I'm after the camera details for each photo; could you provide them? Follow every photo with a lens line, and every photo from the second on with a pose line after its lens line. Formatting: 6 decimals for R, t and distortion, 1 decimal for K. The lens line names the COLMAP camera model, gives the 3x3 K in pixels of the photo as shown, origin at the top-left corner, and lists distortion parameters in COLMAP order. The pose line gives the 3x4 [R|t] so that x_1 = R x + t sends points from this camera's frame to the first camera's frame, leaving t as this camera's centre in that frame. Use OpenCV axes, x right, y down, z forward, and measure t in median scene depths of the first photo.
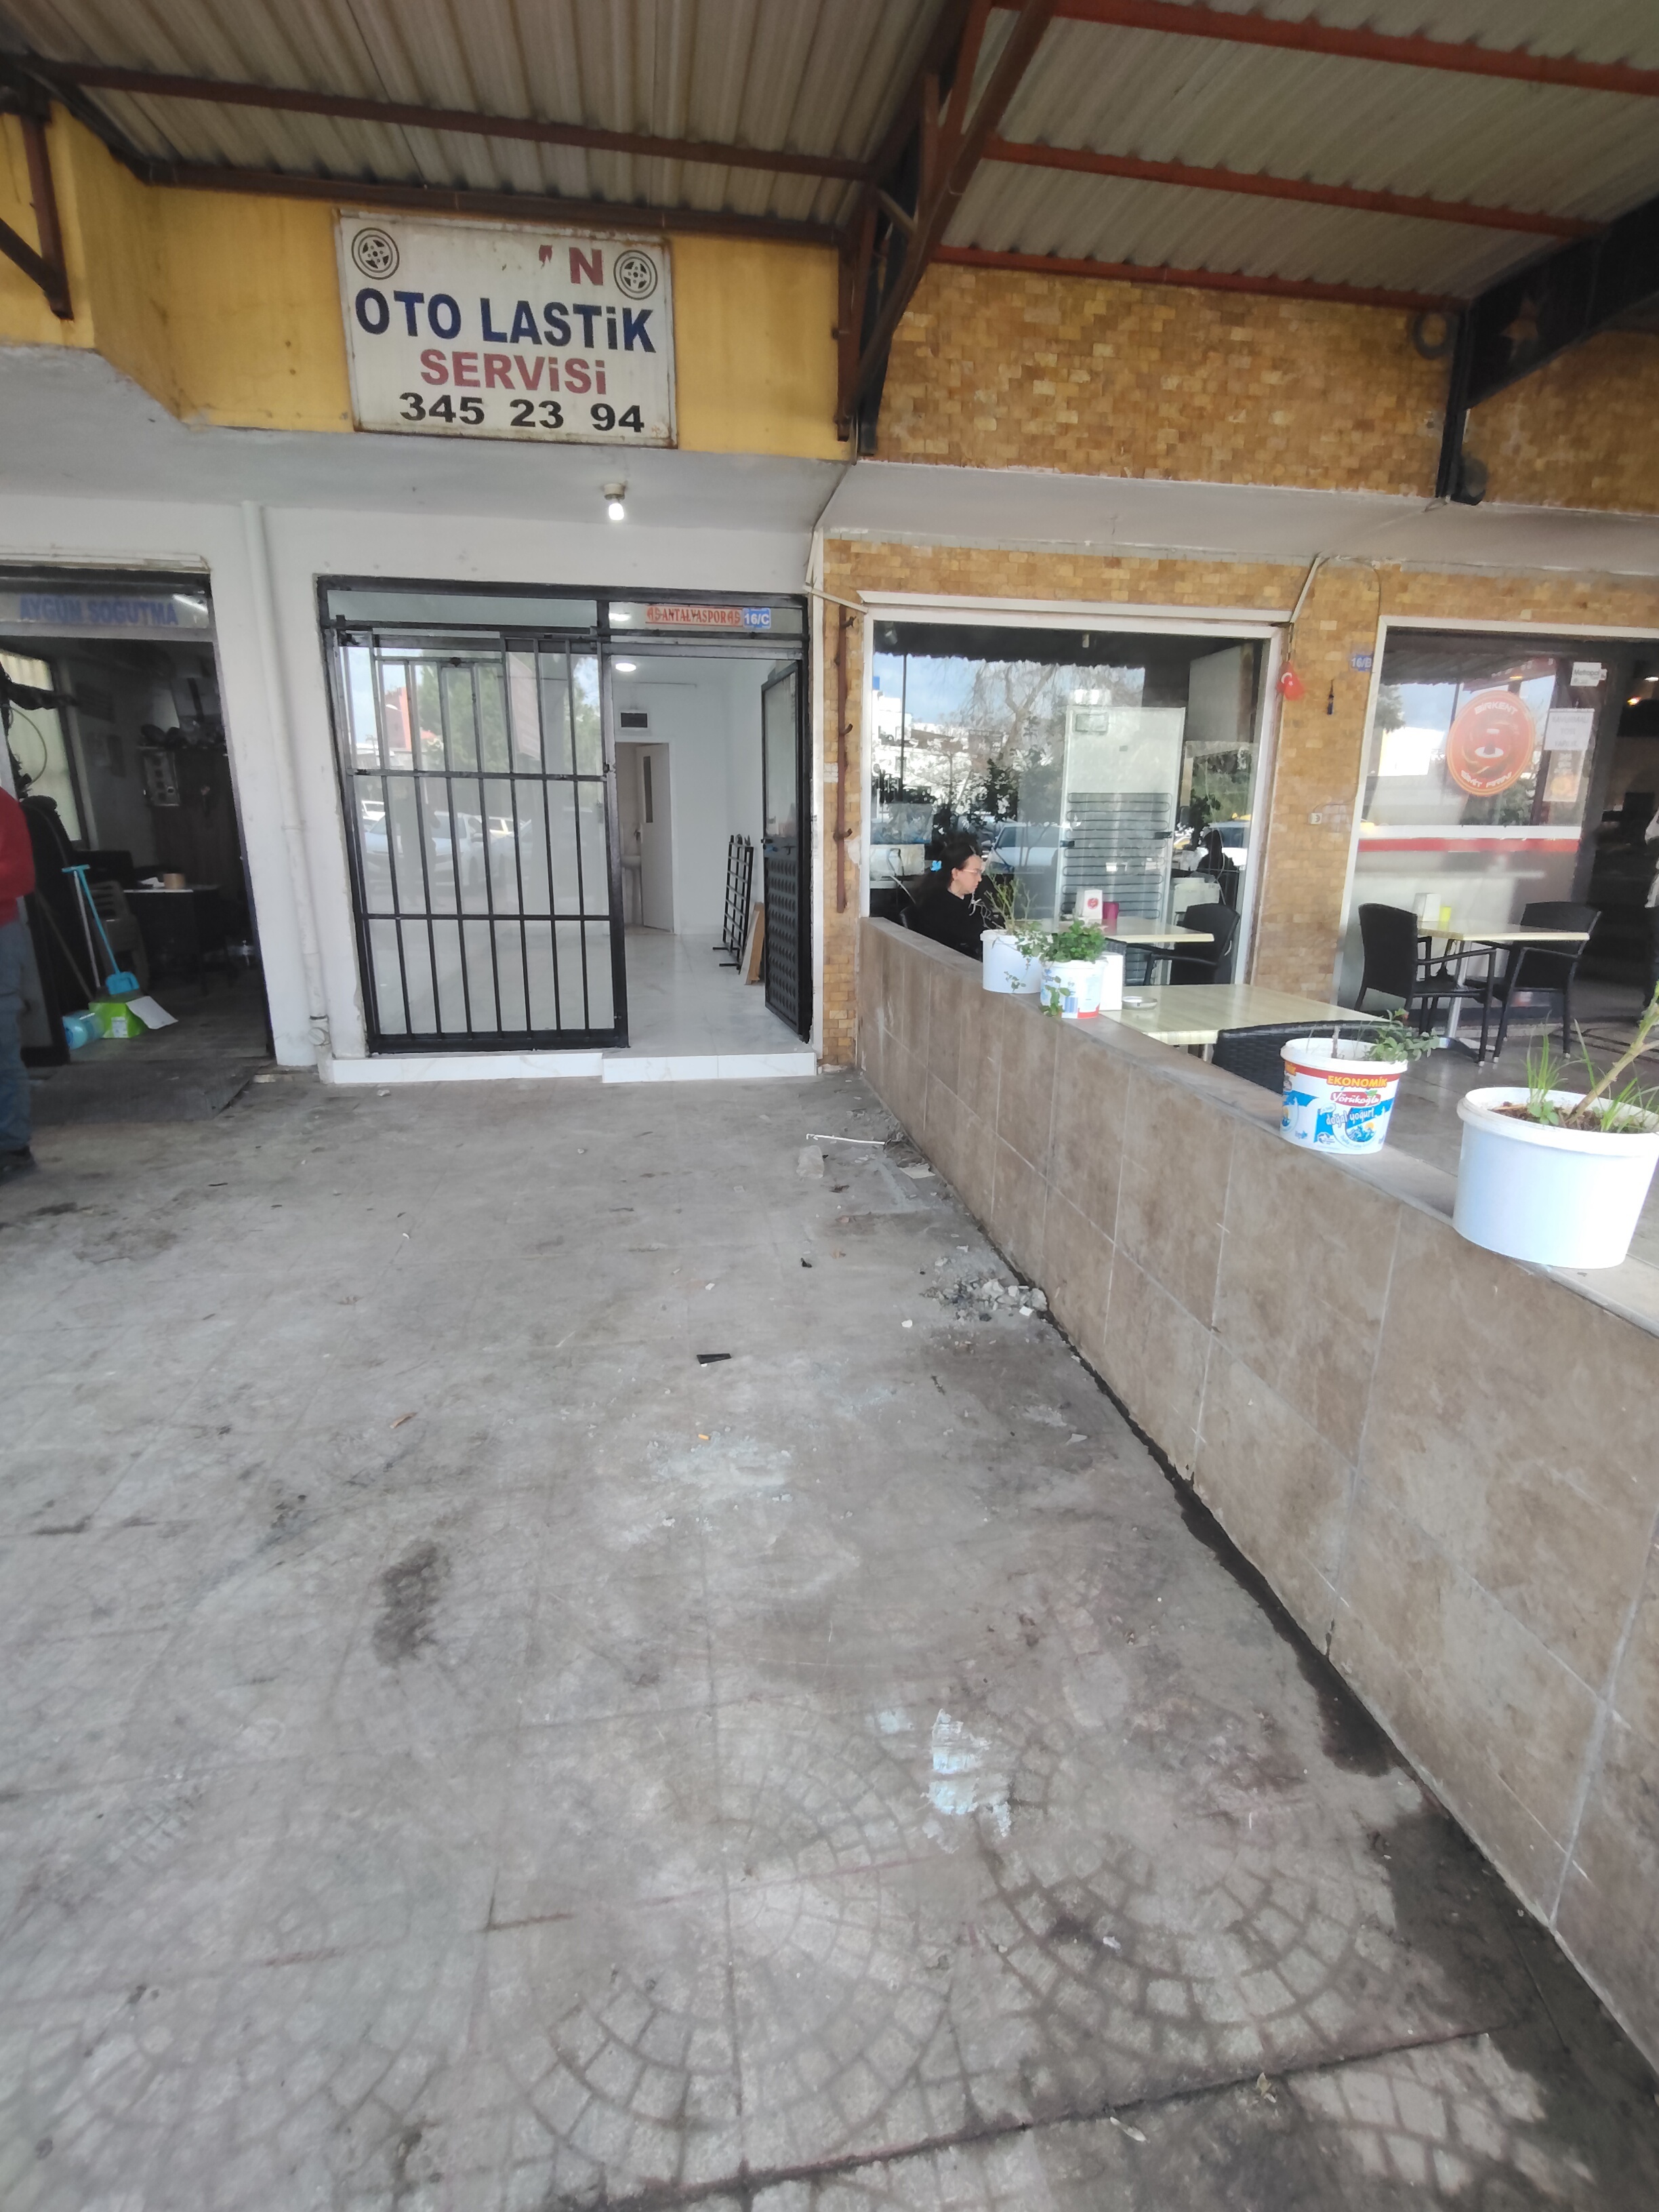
lens RADIAL K [[1031.5, 0, 829.5], [0, 1031.5, 1106.0], [0, 0, 1]] dist [-0.002962, -0.000782]
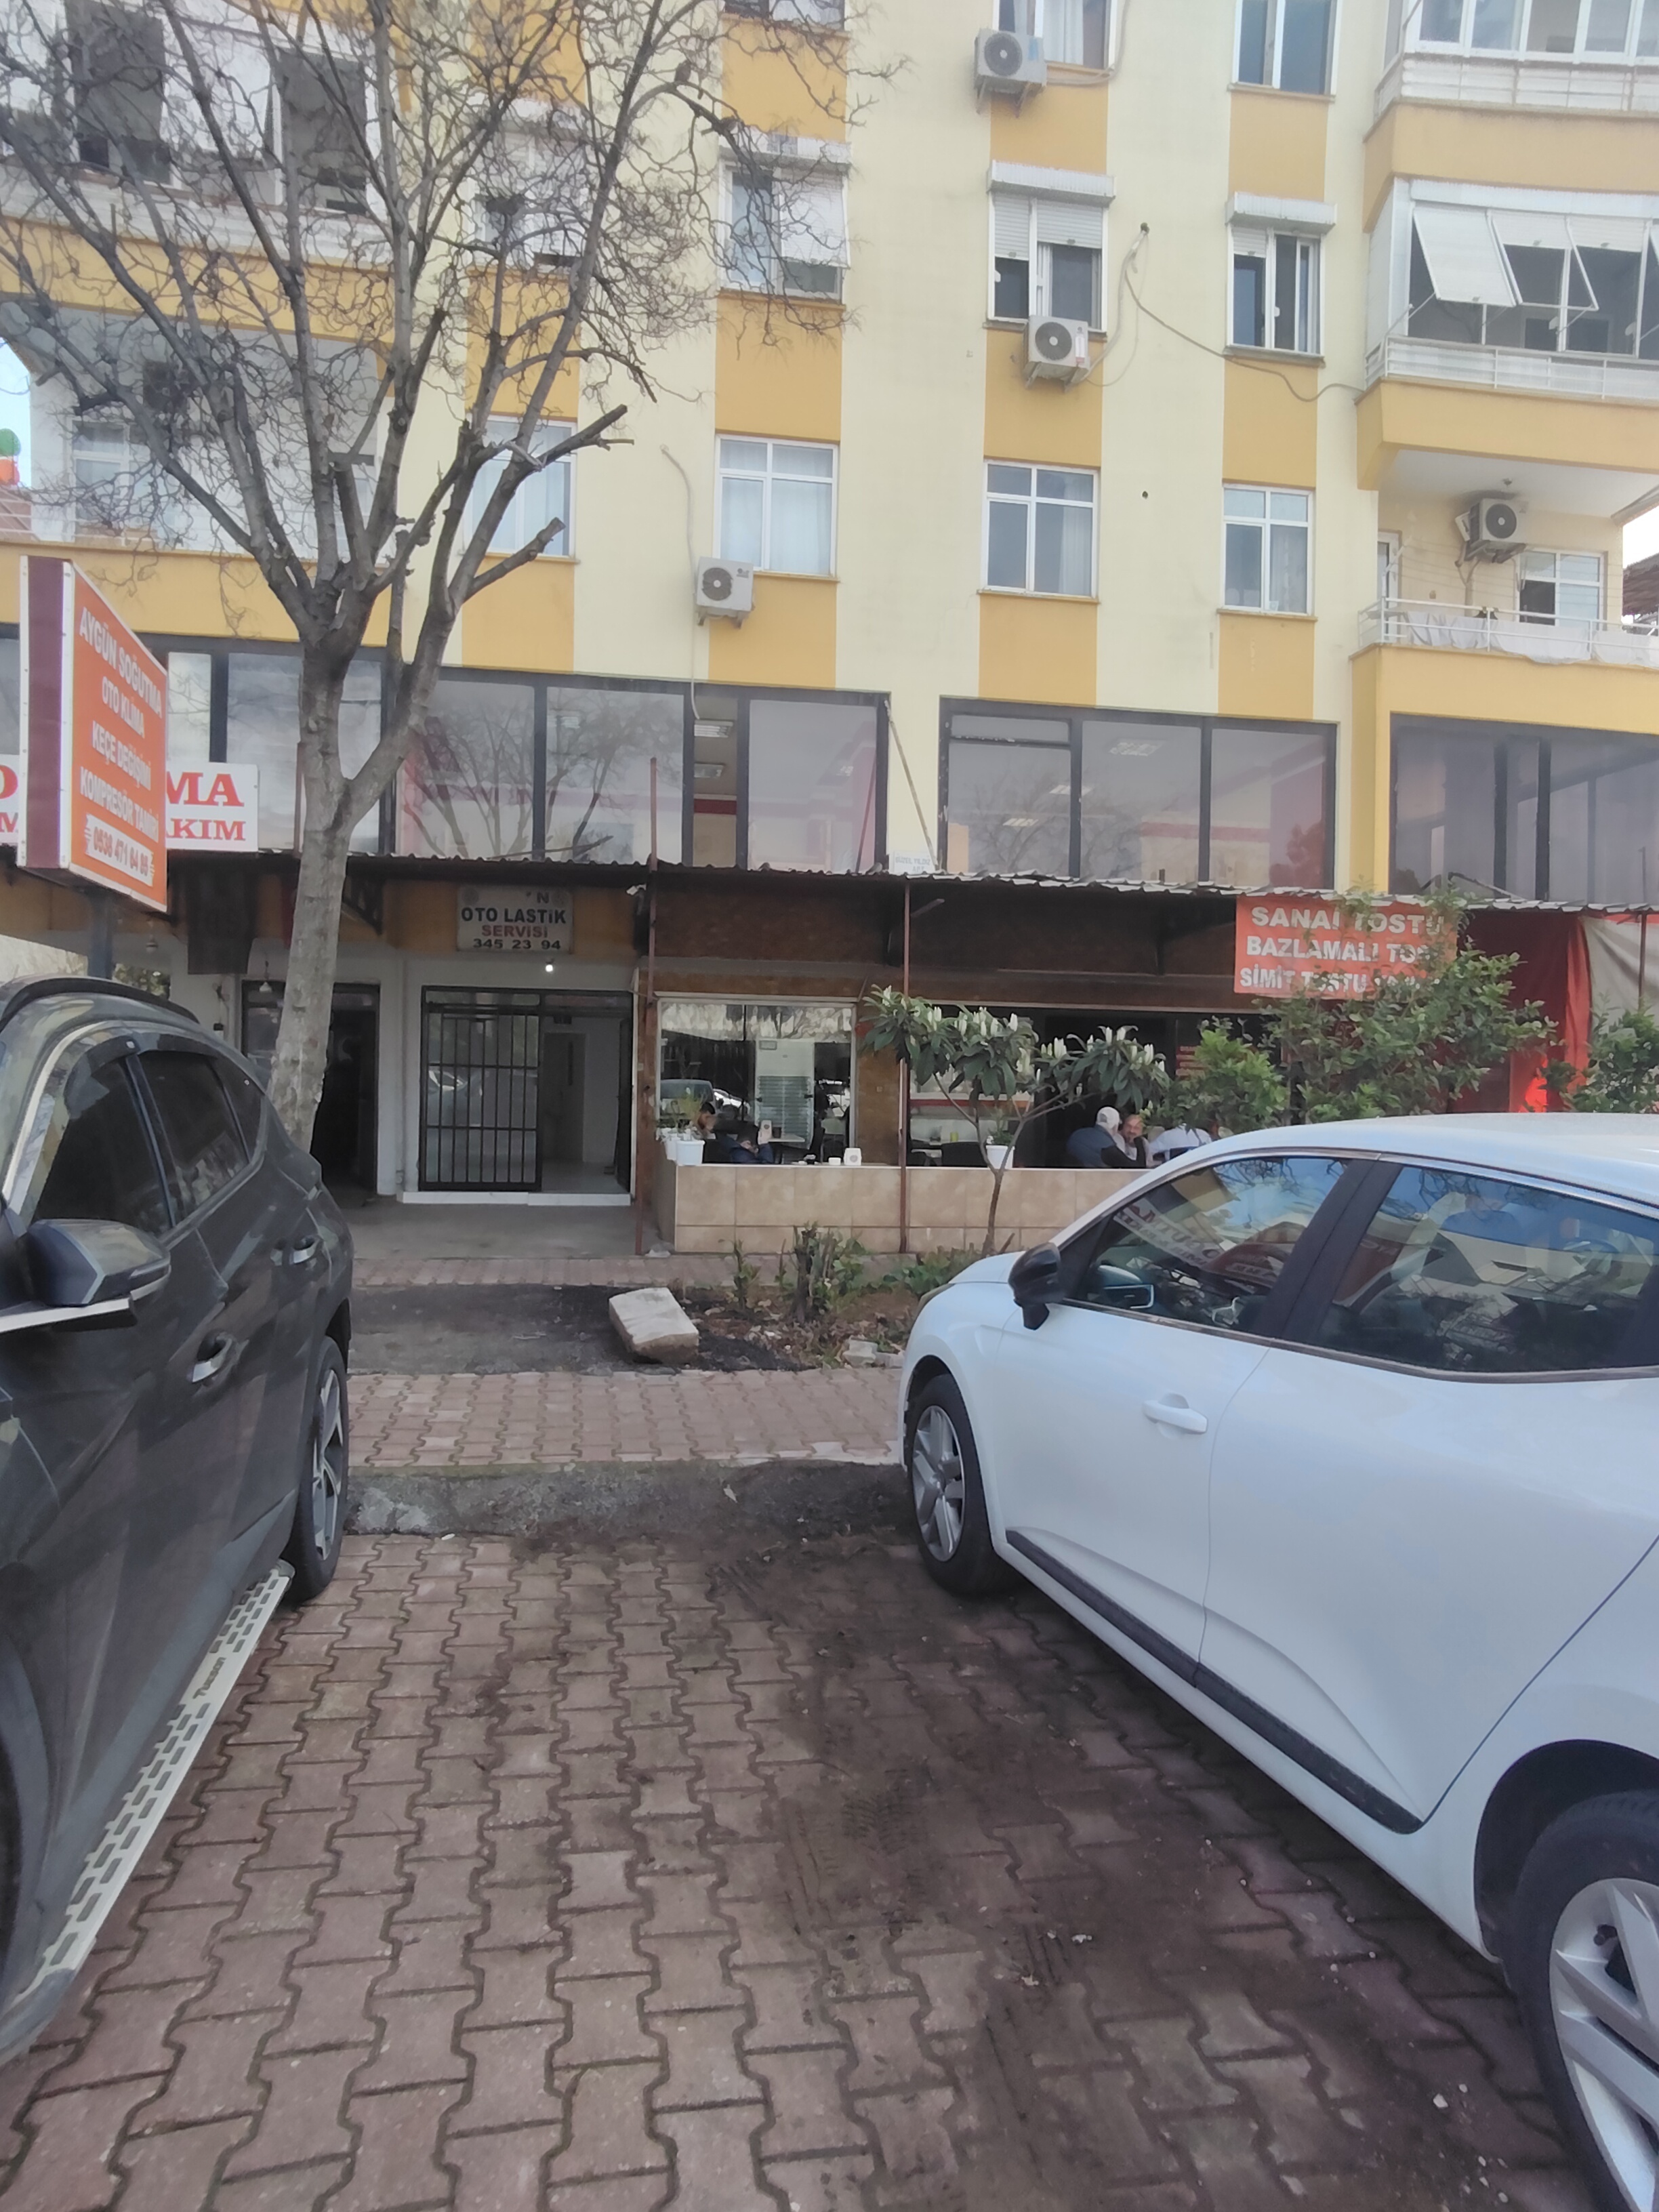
lens RADIAL K [[1422.1, 0, 829.5], [0, 1422.1, 1106.0], [0, 0, 1]] dist [0.000142, -0.000009]
pose [[0.999929, 0.011805, -0.001816, 0.416066], [-0.011883, 0.967940, -0.250899, 0.522706], [-0.001204, 0.250903, 0.968012, -1.943149]]
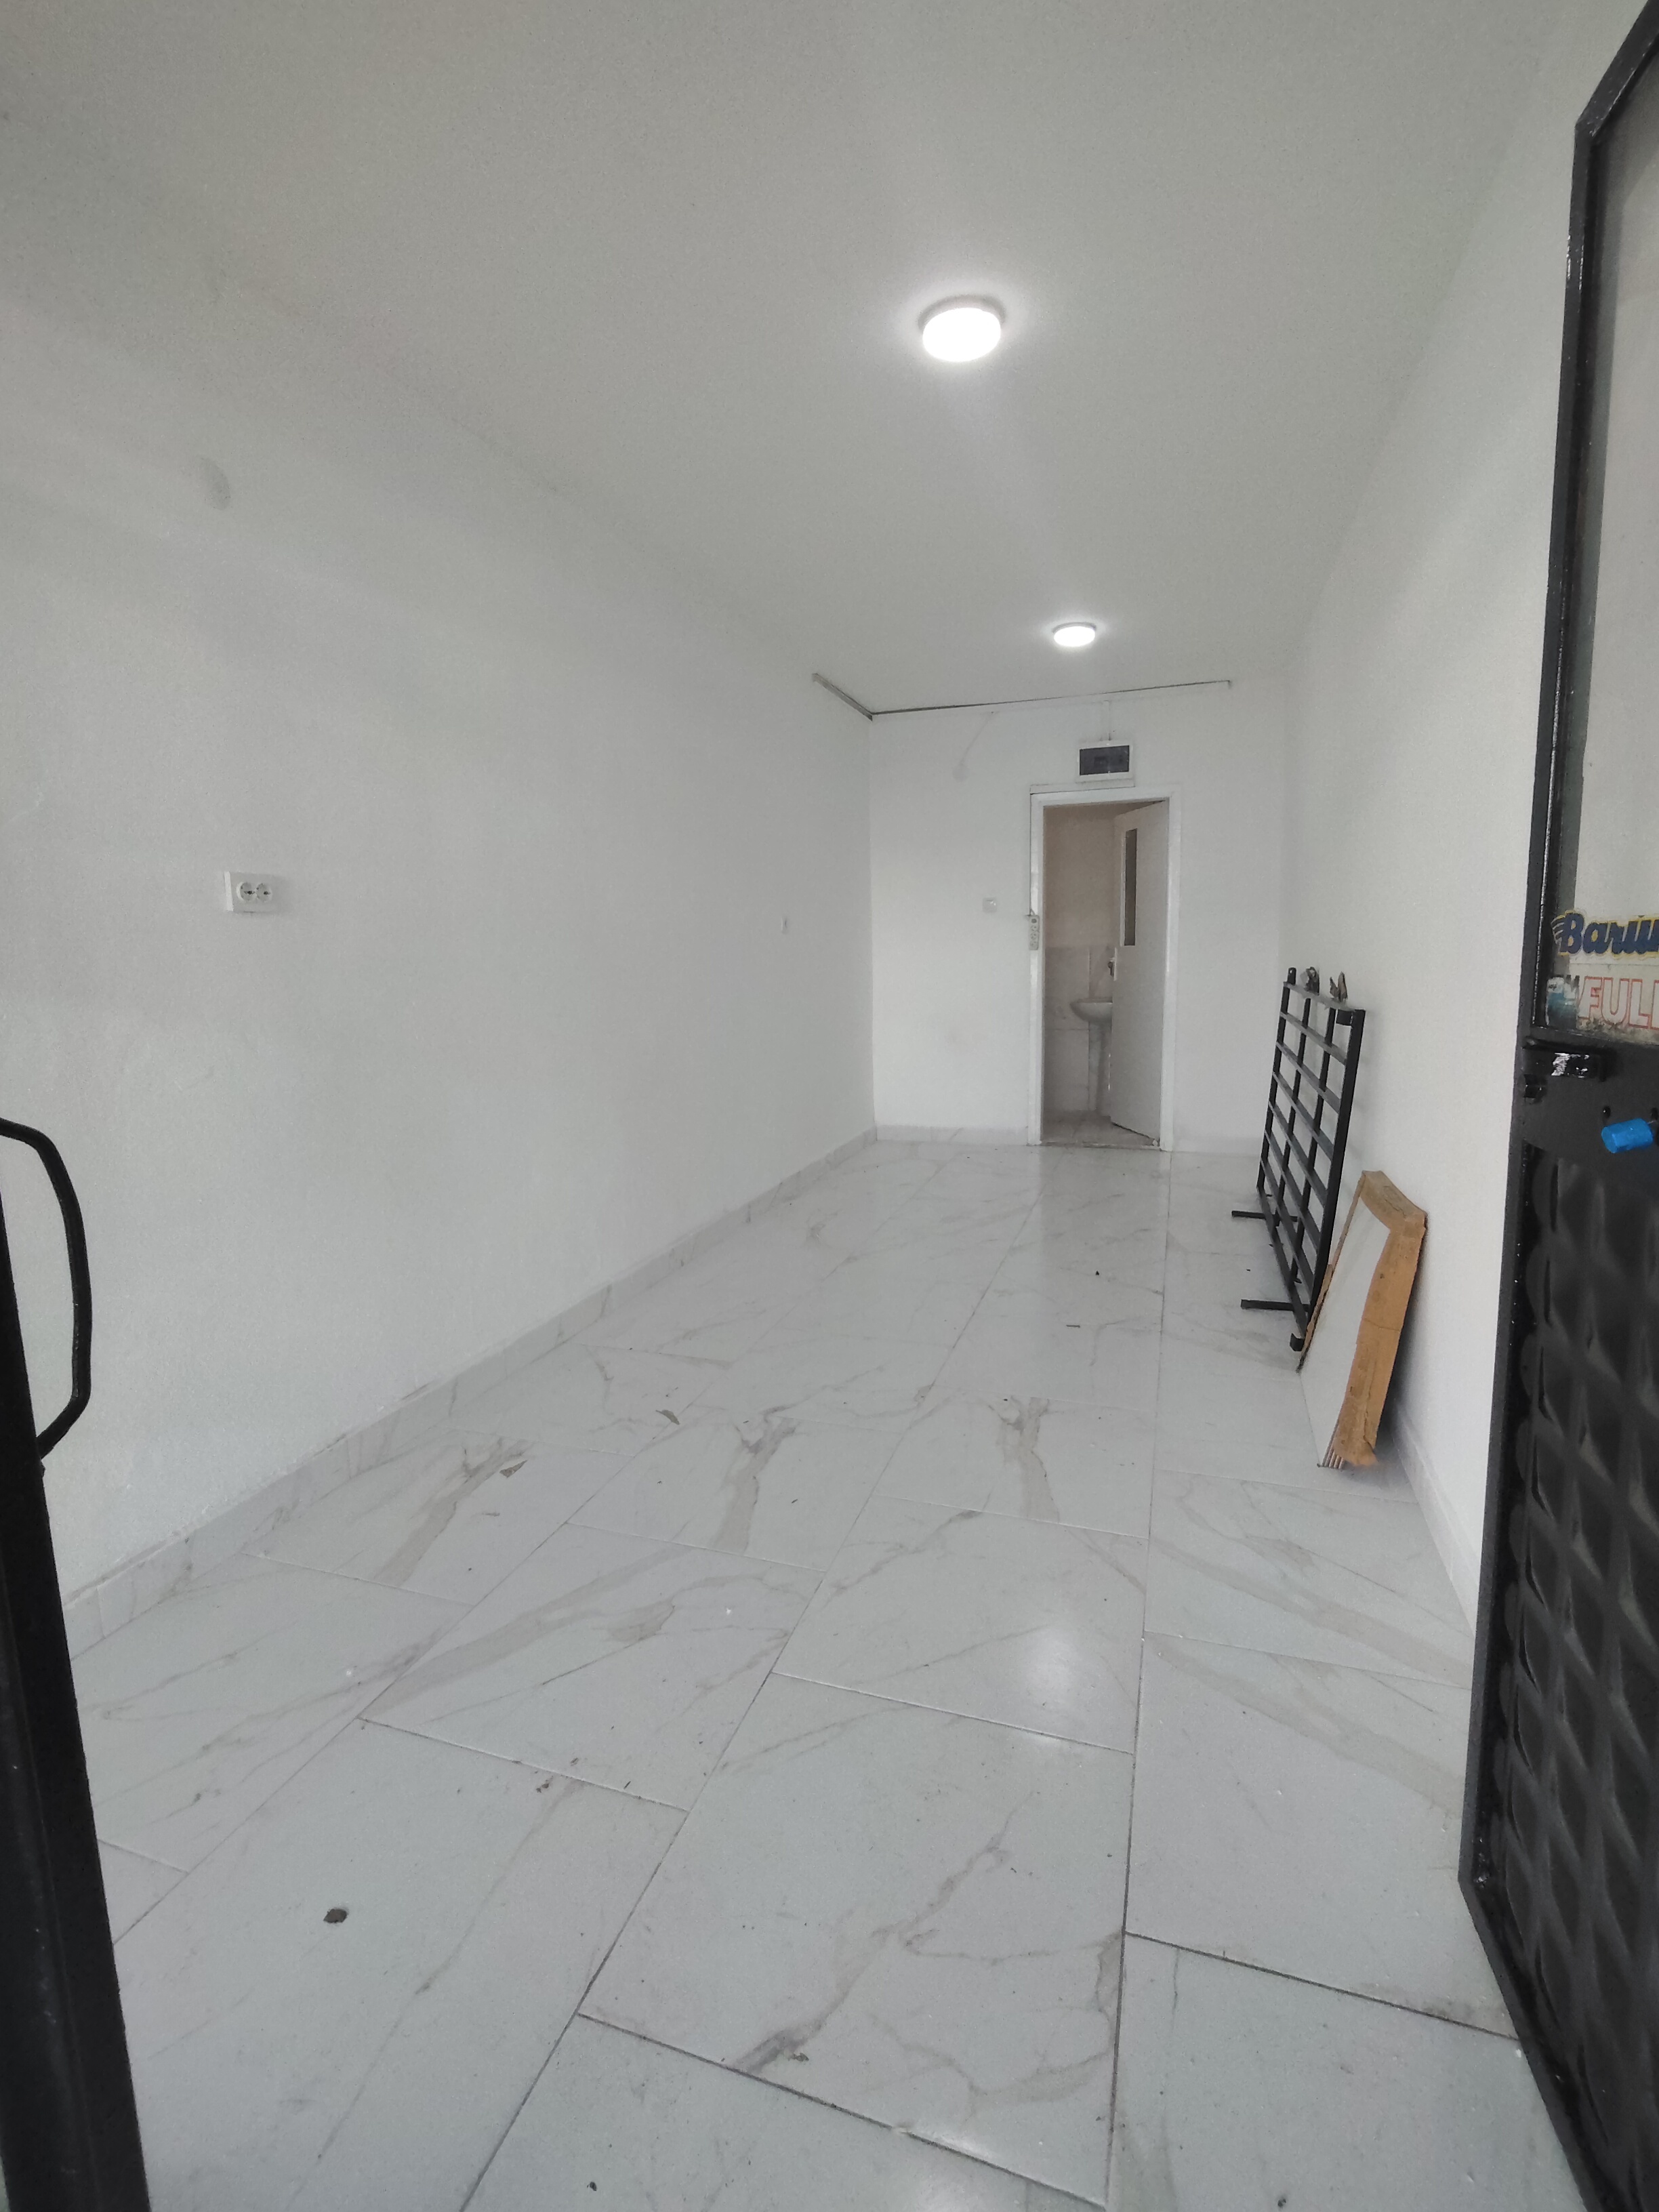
lens RADIAL K [[1031.5, 0, 829.5], [0, 1031.5, 1106.0], [0, 0, 1]] dist [-0.002962, -0.000782]
pose [[0.877472, 0.043644, -0.477639, -0.101204], [-0.097076, 0.991401, -0.087750, -0.268581], [0.469702, 0.123365, 0.874163, 0.967203]]
